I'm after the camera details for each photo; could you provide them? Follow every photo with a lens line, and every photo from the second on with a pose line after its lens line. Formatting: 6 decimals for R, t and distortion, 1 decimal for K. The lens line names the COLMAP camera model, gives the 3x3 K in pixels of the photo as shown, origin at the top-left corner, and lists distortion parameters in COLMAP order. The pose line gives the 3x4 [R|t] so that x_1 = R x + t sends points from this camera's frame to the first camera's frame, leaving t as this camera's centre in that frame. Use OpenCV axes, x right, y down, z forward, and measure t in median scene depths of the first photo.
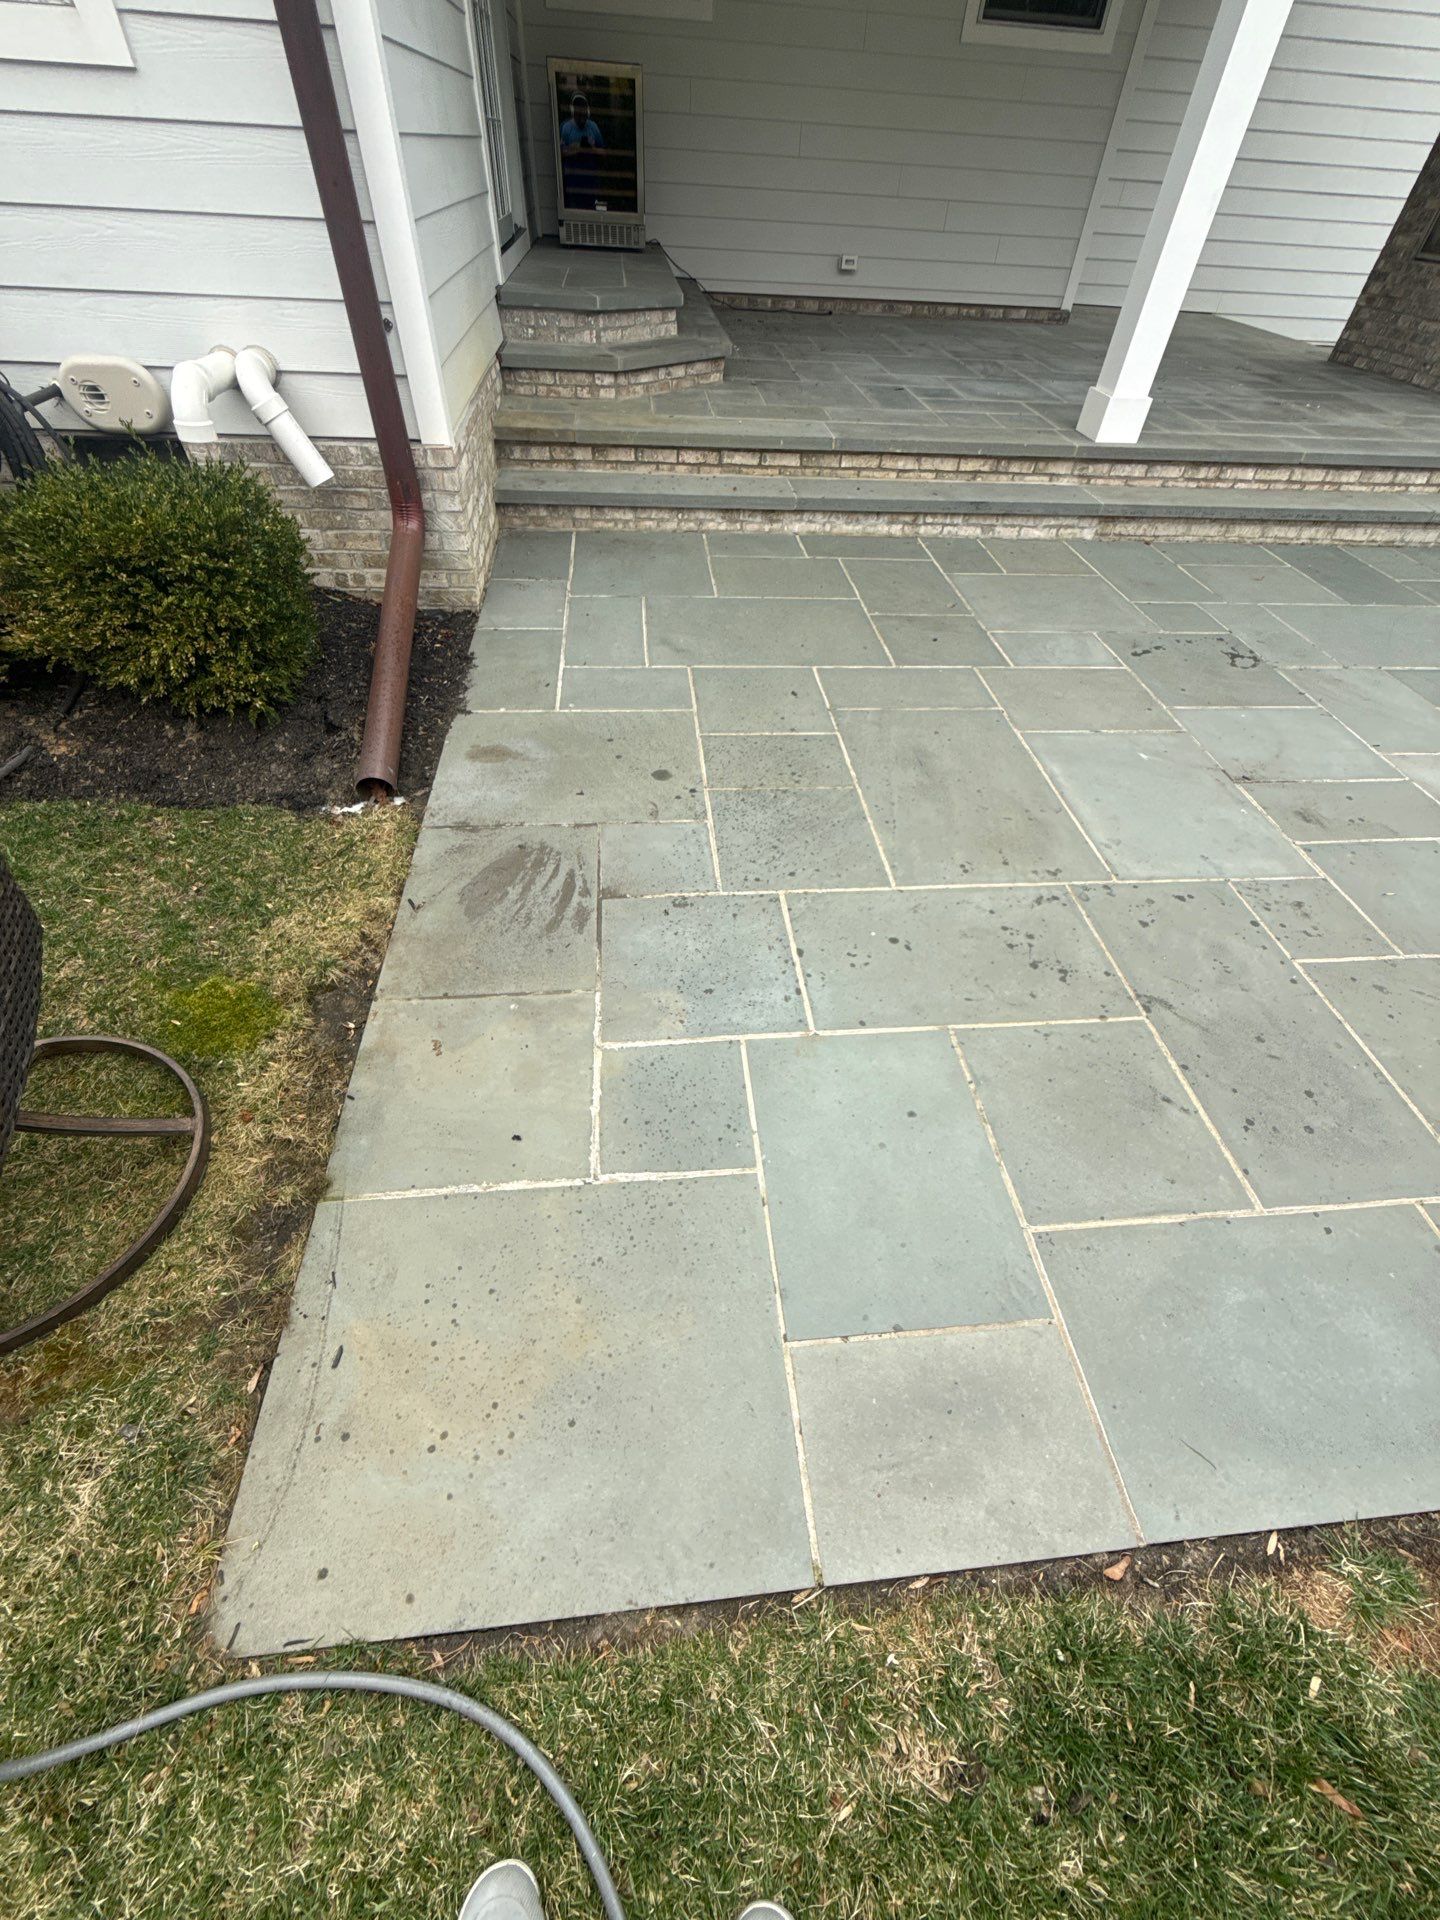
lens RADIAL K [[764.0, 0, 723.6], [0, 764.0, 955.6], [0, 0, 1]] dist [0.000940, -0.000576]
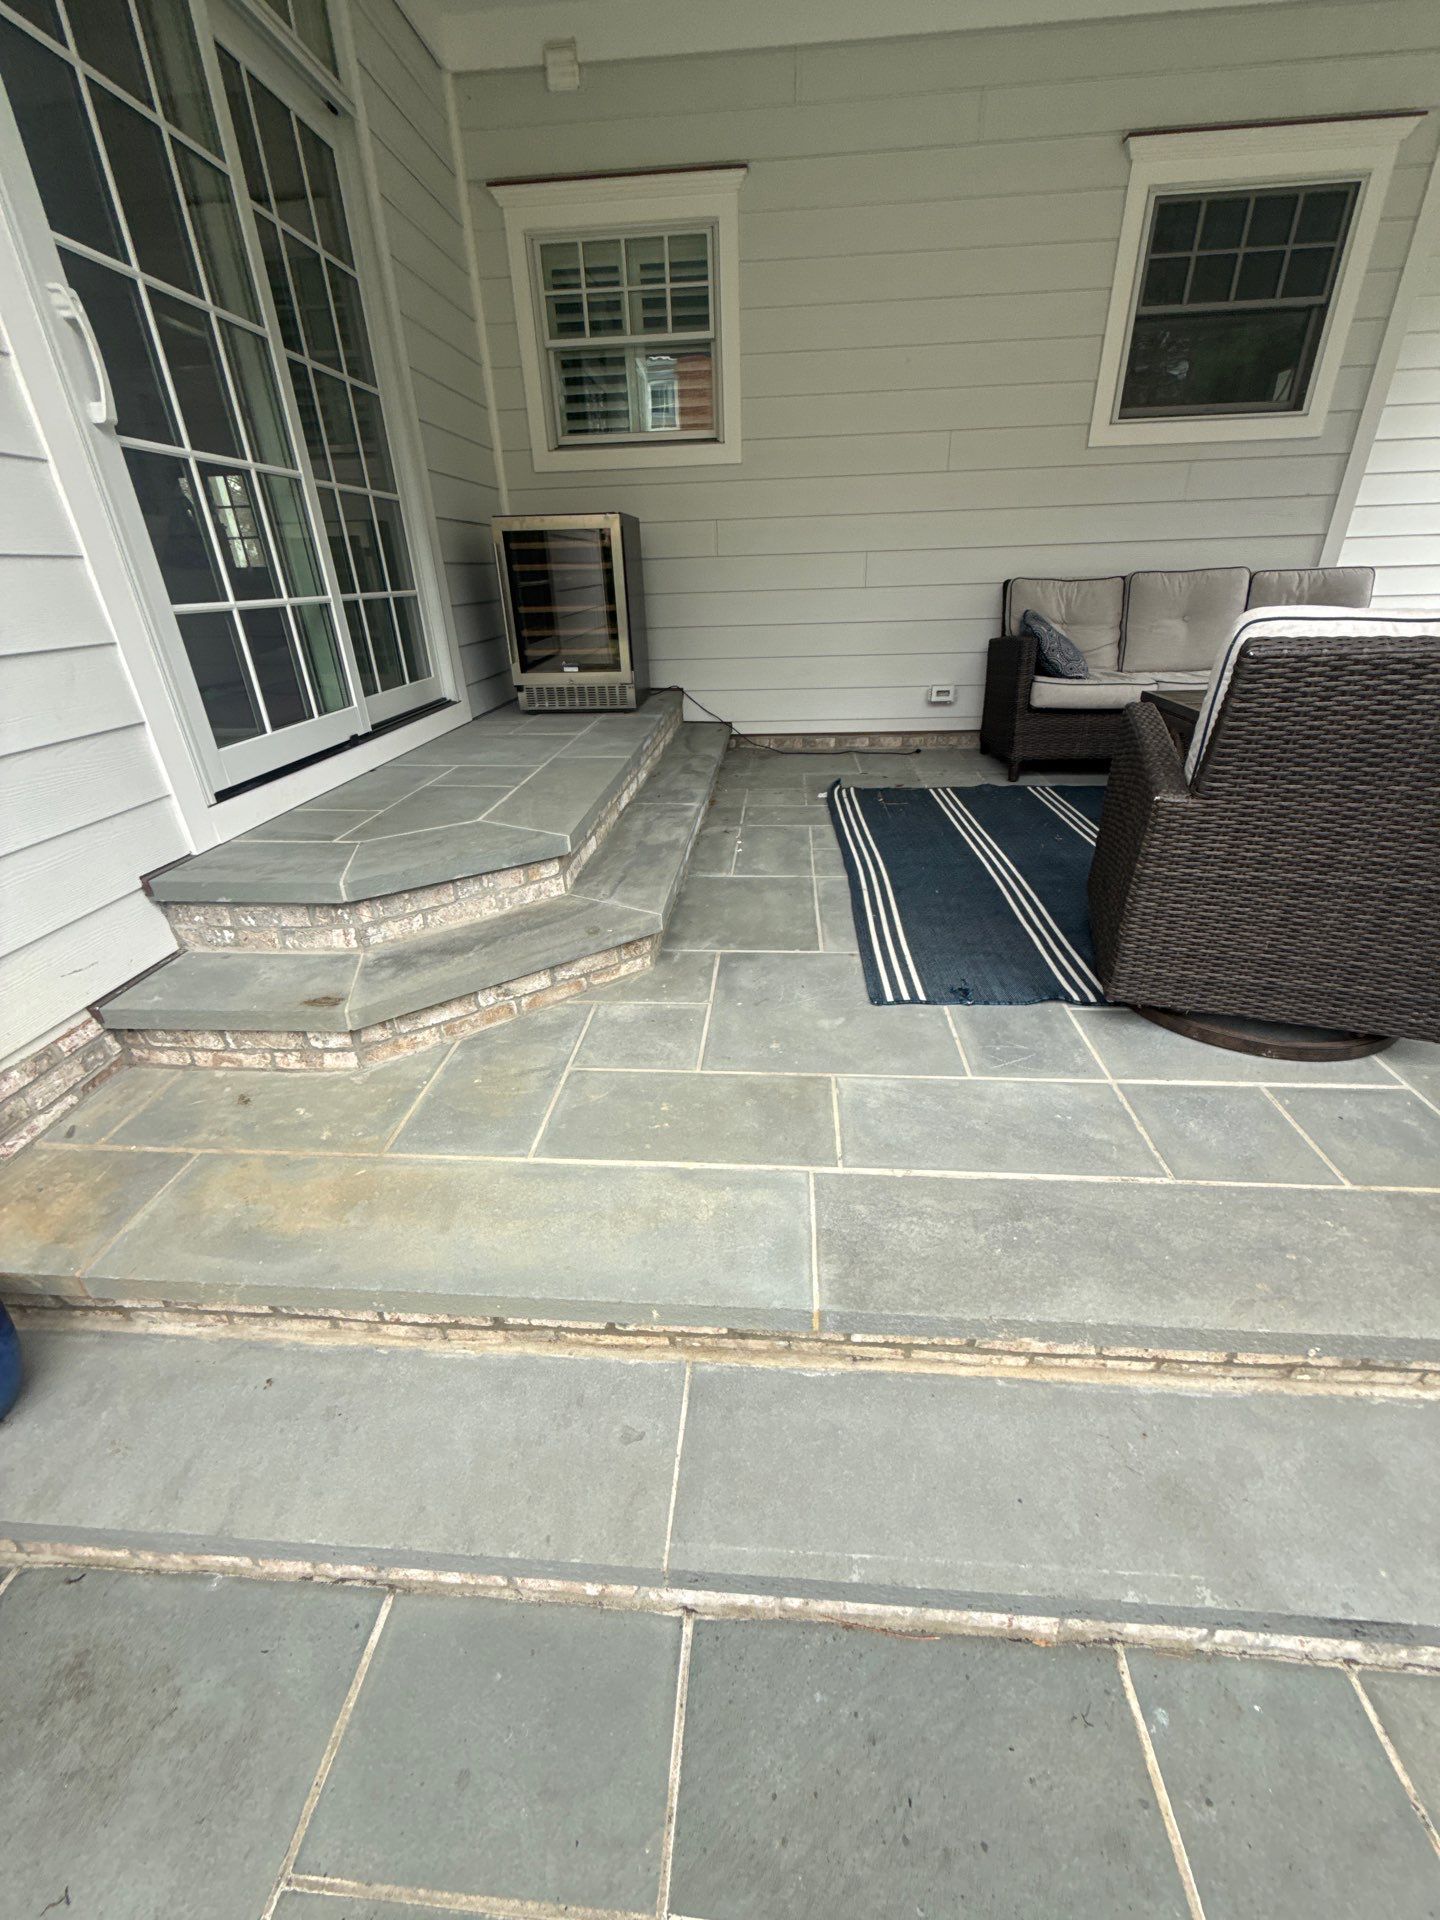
lens RADIAL K [[764.0, 0, 722.8], [0, 764.0, 962.3], [0, 0, 1]] dist [0.000940, -0.000576]
pose [[0.982529, 0.011794, -0.185734, 0.152696], [-0.072646, 0.943123, -0.324409, -0.656484], [0.171344, 0.332234, 0.927503, 0.596353]]
